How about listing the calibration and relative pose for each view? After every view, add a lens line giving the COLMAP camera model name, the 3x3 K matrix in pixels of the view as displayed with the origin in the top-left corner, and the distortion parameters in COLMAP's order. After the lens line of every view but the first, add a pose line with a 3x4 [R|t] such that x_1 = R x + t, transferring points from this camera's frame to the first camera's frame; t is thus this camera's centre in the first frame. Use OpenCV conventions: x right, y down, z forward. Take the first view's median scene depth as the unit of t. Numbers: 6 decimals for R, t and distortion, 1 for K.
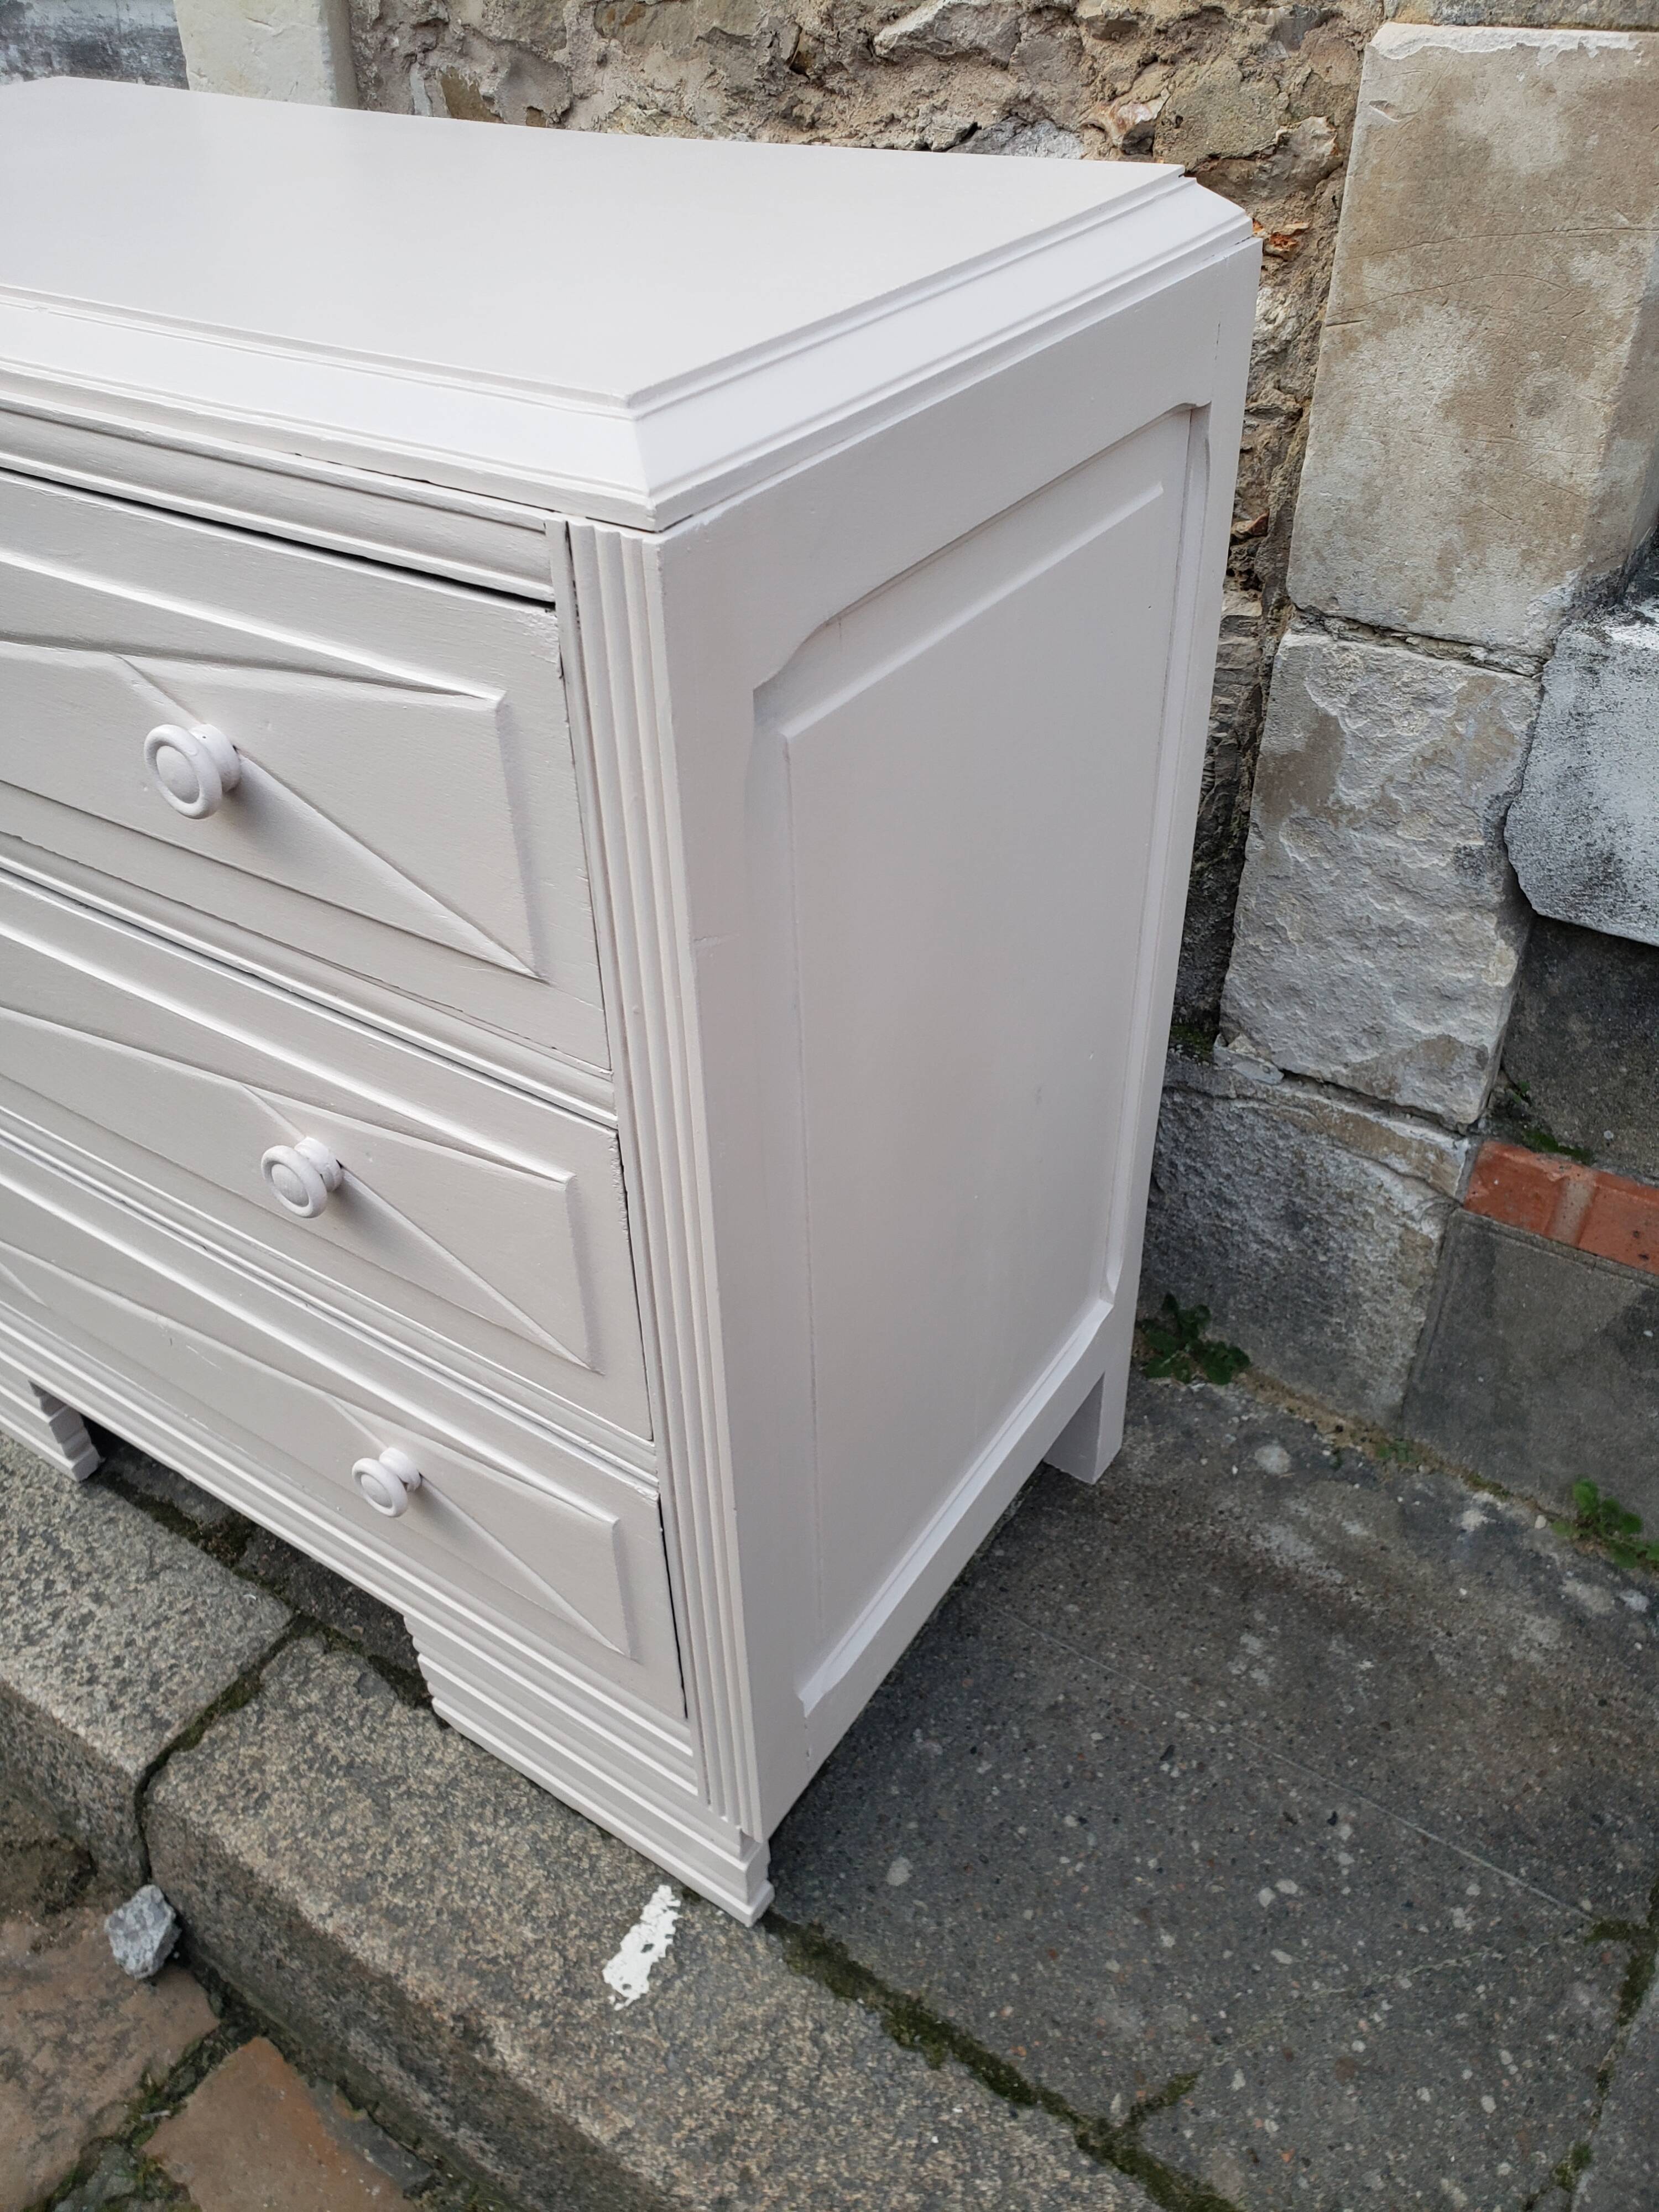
lens RADIAL K [[1741.7, 0, 823.4], [0, 1741.7, 1088.0], [0, 0, 1]] dist [0.000728, 0.031549]
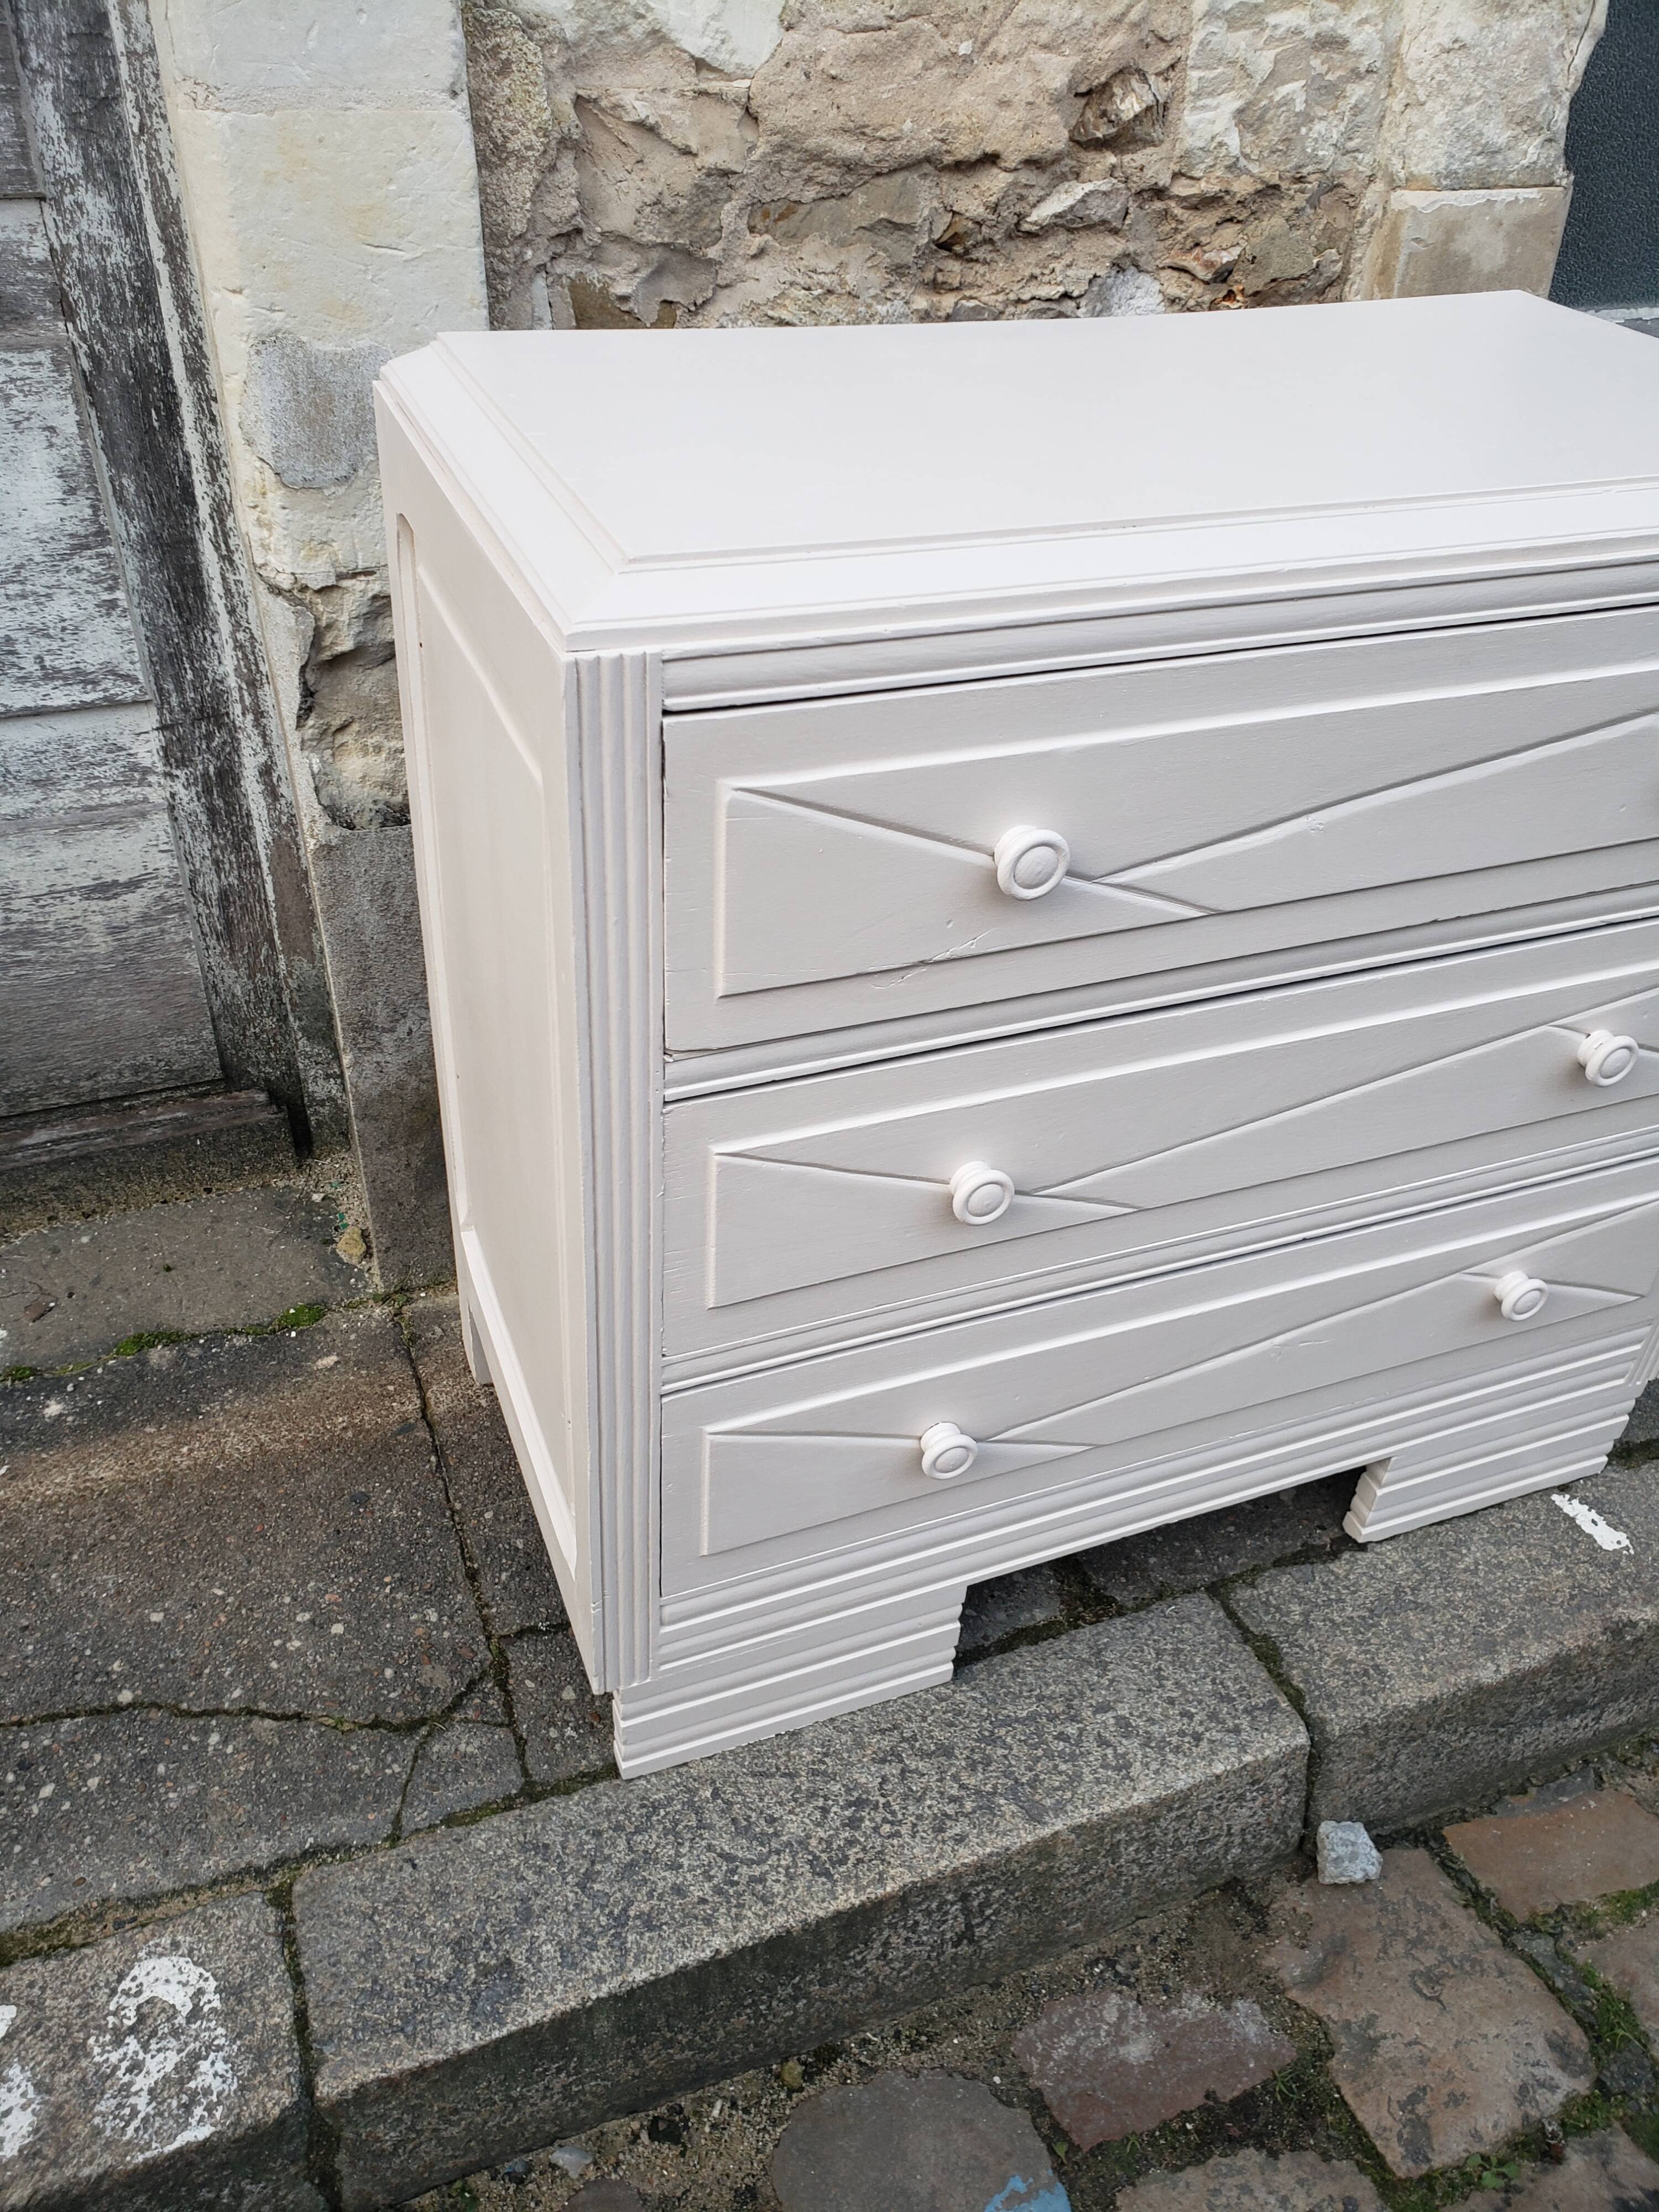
lens RADIAL K [[1741.7, 0, 837.1], [0, 1741.7, 1084.3], [0, 0, 1]] dist [0.000728, 0.031549]
pose [[0.561832, -0.435030, 0.703629, -1.256779], [0.440437, 0.877292, 0.190720, -0.360168], [-0.700257, 0.202752, 0.684494, 0.363698]]
